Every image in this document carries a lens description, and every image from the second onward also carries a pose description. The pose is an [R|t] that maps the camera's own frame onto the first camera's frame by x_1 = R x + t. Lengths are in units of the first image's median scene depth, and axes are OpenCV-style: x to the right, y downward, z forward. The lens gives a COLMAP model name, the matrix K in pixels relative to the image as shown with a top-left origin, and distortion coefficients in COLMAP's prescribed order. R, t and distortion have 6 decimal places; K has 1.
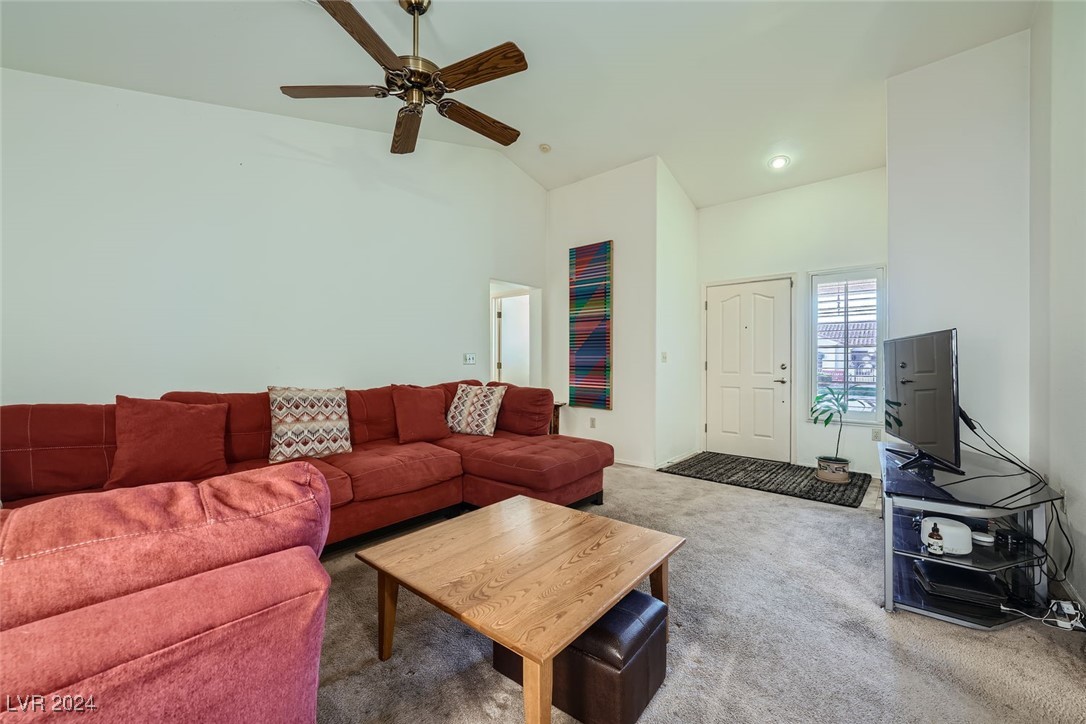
lens RADIAL K [[431.5, 0, 539.7], [0, 431.5, 364.4], [0, 0, 1]] dist [-0.011256, 0.000488]
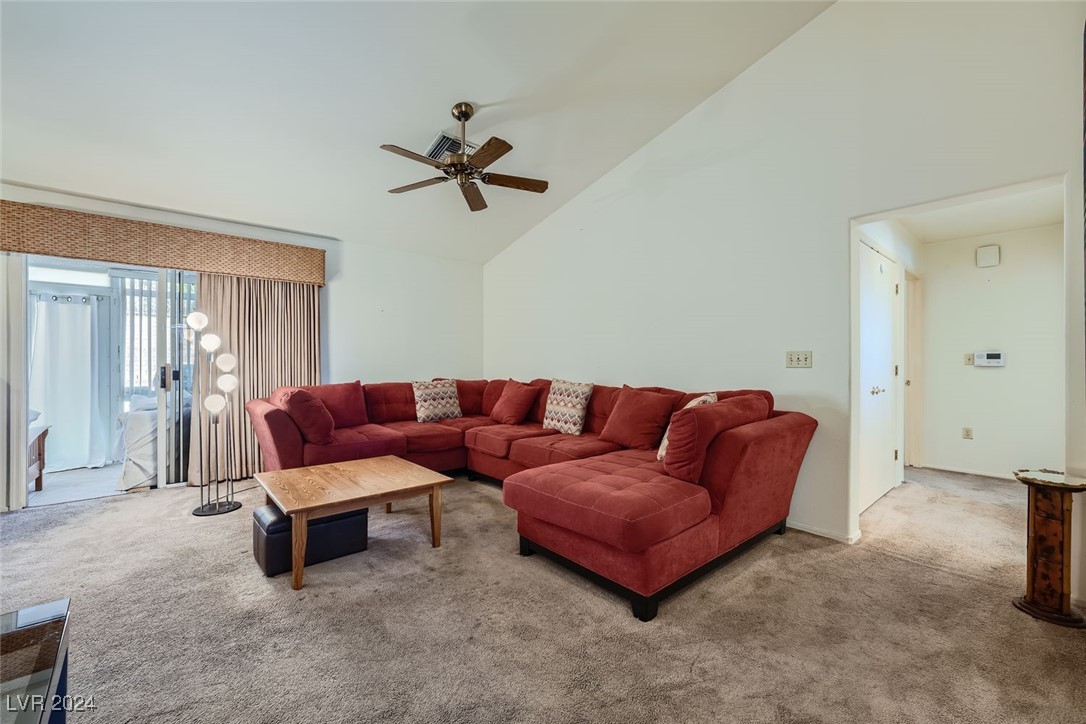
lens RADIAL K [[431.5, 0, 539.7], [0, 431.5, 364.4], [0, 0, 1]] dist [-0.011256, 0.000488]
pose [[-0.180399, -0.002928, -0.983589, 0.888736], [-0.008025, 0.999967, -0.001505, 0.000097], [0.983561, 0.007622, -0.180416, 1.203428]]
